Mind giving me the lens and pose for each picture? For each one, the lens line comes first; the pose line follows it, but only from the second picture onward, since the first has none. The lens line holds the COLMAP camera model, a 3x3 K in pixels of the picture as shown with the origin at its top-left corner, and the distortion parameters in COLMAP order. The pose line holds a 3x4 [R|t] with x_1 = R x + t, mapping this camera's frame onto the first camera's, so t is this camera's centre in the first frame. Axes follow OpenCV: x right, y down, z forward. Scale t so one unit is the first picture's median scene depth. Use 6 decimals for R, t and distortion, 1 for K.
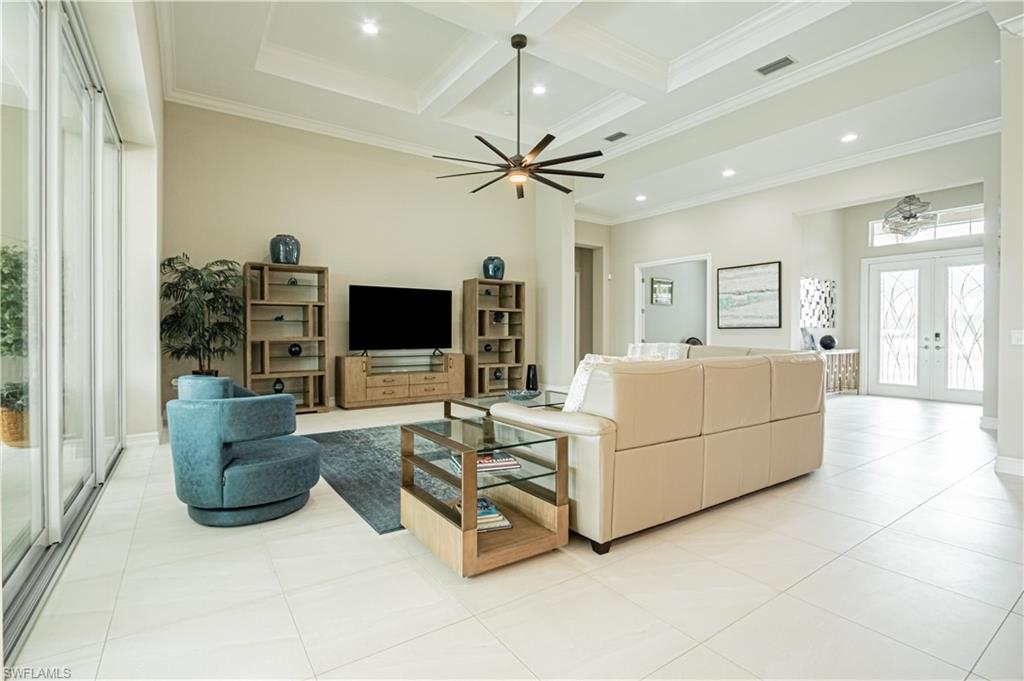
lens RADIAL K [[478.1, 0, 507.2], [0, 478.1, 333.2], [0, 0, 1]] dist [0.001927, -0.003903]
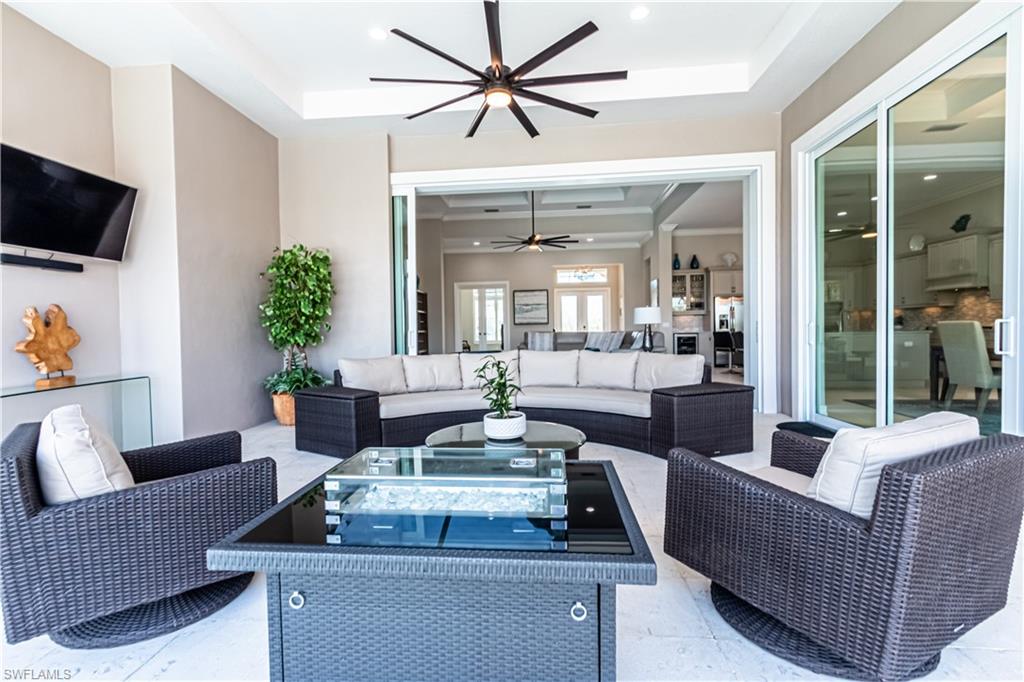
lens RADIAL K [[474.3, 0, 508.8], [0, 474.3, 343.8], [0, 0, 1]] dist [-0.005705, 0.003171]
pose [[0.642674, -0.038724, 0.765161, -0.984261], [0.022970, 0.999247, 0.031278, 0.006942], [-0.765796, -0.002526, 0.643079, -0.127408]]
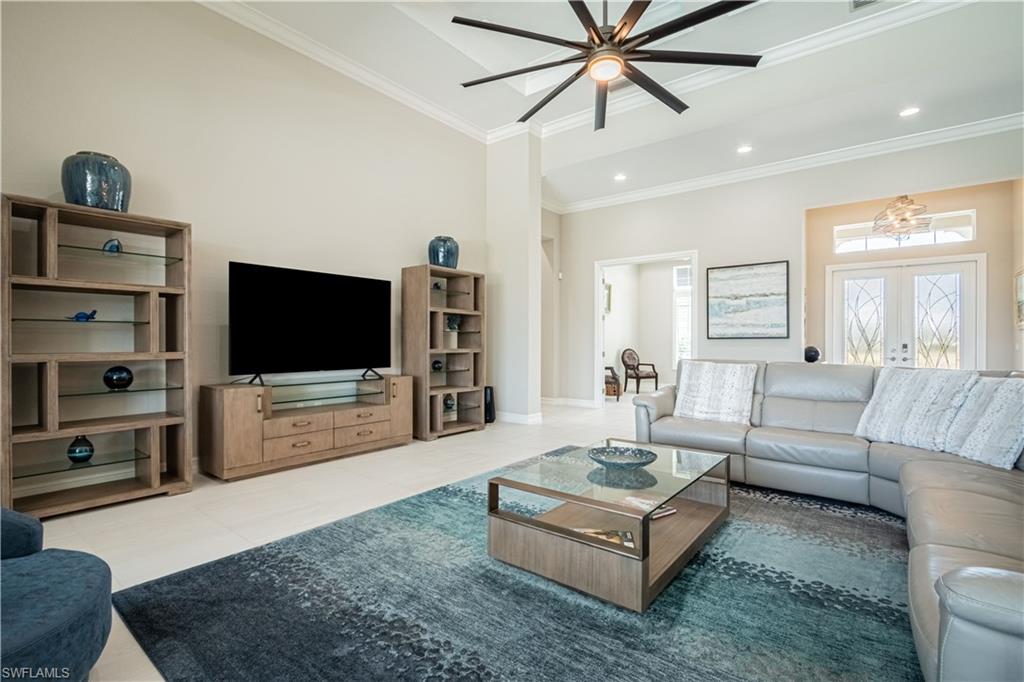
lens RADIAL K [[478.1, 0, 502.1], [0, 478.1, 340.6], [0, 0, 1]] dist [0.001927, -0.003903]
pose [[0.954959, 0.001543, 0.296734, -0.166820], [-0.000122, 0.999988, -0.004806, -0.002721], [-0.296738, 0.004553, 0.954948, 0.317549]]
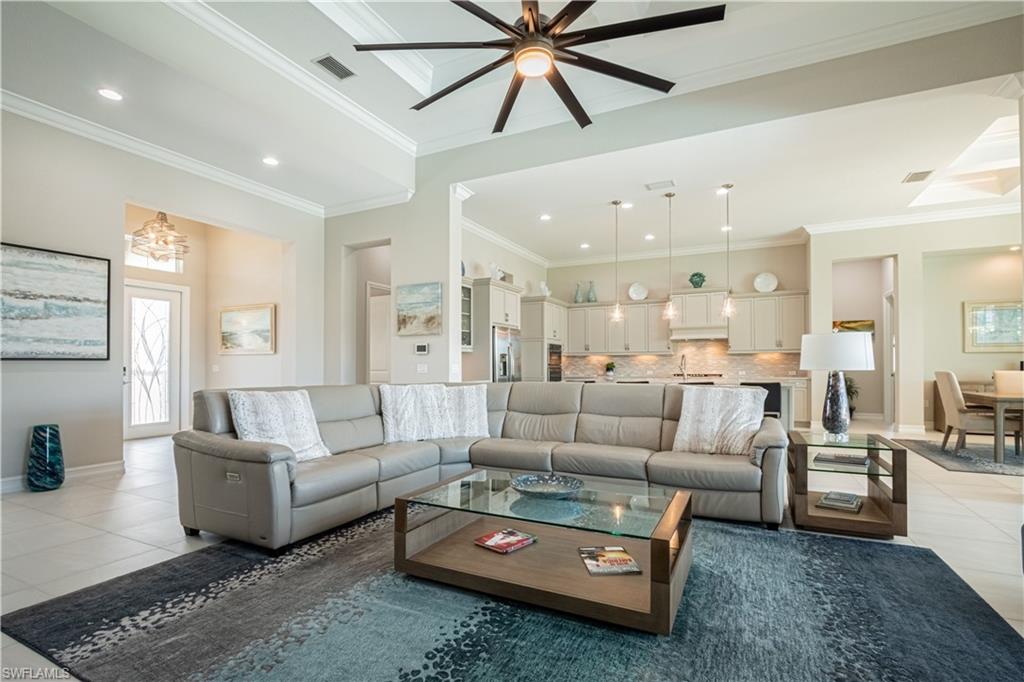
lens RADIAL K [[478.1, 0, 513.6], [0, 478.1, 355.8], [0, 0, 1]] dist [0.001927, -0.003903]
pose [[-0.484950, 0.017170, 0.874374, -0.264751], [0.004934, 0.999845, -0.016898, -0.003110], [-0.874528, -0.003880, -0.484959, 0.791747]]
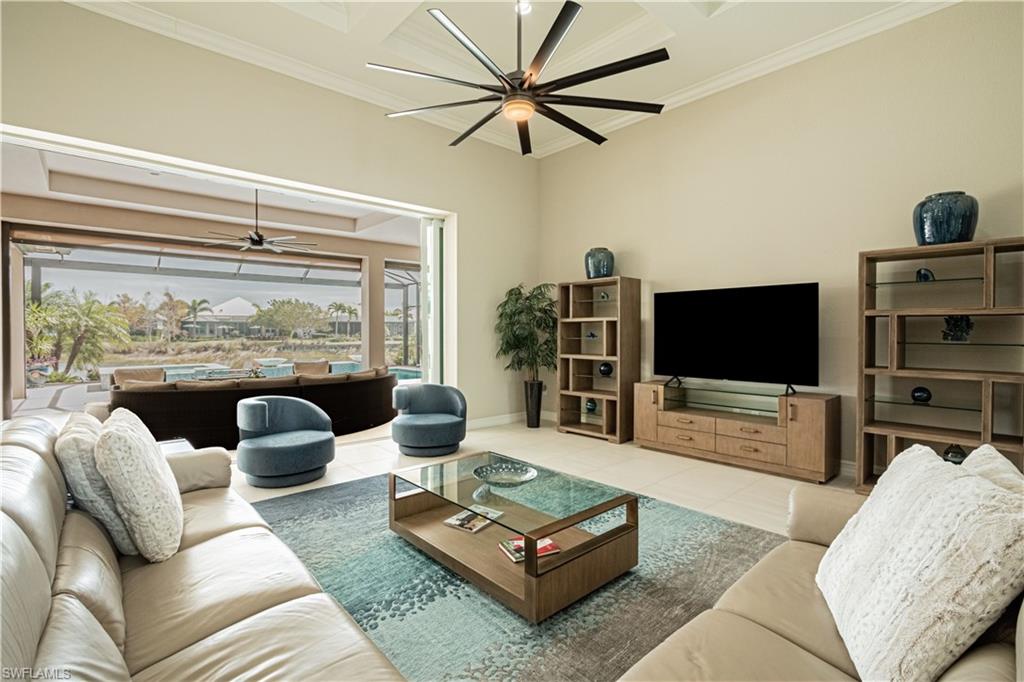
lens RADIAL K [[478.1, 0, 510.4], [0, 478.1, 340.7], [0, 0, 1]] dist [0.001927, -0.003903]
pose [[0.141289, 0.017279, -0.989818, 0.381058], [-0.002094, 0.999851, 0.017155, -0.030605], [0.989966, -0.000351, 0.141304, 0.573801]]
